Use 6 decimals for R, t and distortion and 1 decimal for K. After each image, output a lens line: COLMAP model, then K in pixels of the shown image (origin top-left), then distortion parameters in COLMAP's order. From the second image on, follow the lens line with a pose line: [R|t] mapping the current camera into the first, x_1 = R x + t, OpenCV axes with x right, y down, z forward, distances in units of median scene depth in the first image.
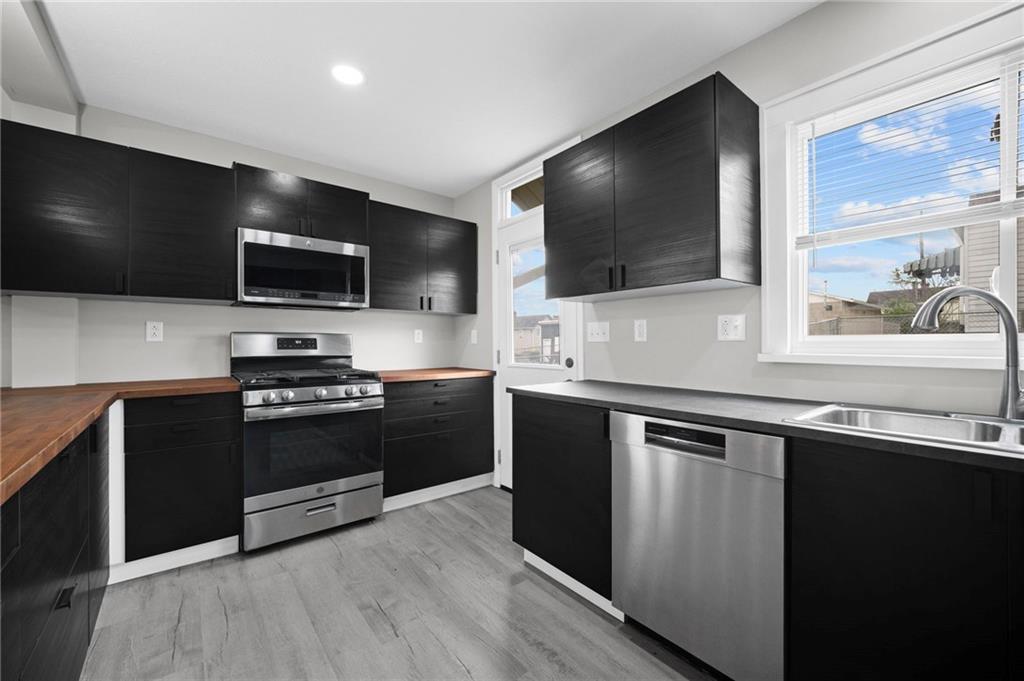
lens RADIAL K [[411.6, 0, 506.8], [0, 411.6, 340.3], [0, 0, 1]] dist [-0.001478, -0.000351]
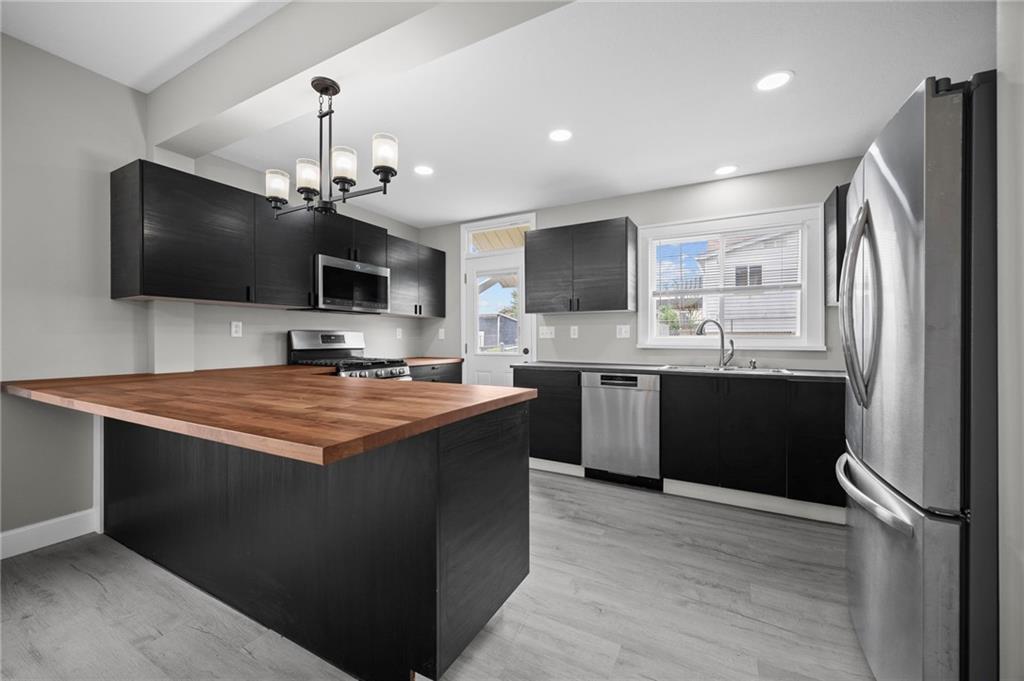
lens RADIAL K [[411.6, 0, 505.0], [0, 411.6, 338.0], [0, 0, 1]] dist [-0.001478, -0.000351]
pose [[0.922484, 0.002541, 0.386027, -0.613919], [-0.004406, 0.999982, 0.003948, -0.003105], [-0.386010, -0.005343, 0.922479, -0.511647]]
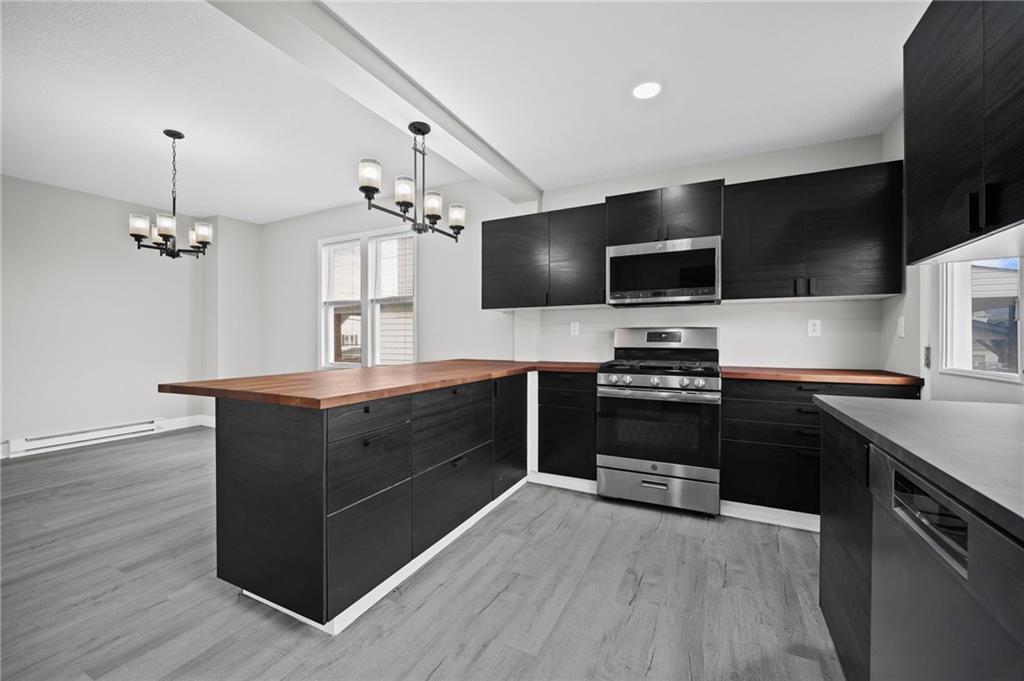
lens RADIAL K [[411.6, 0, 506.3], [0, 411.6, 341.2], [0, 0, 1]] dist [-0.001478, -0.000351]
pose [[0.416280, 0.006666, -0.909212, 0.398060], [0.004749, 0.999944, 0.009505, 0.008390], [0.909224, -0.008275, 0.416225, 0.175023]]
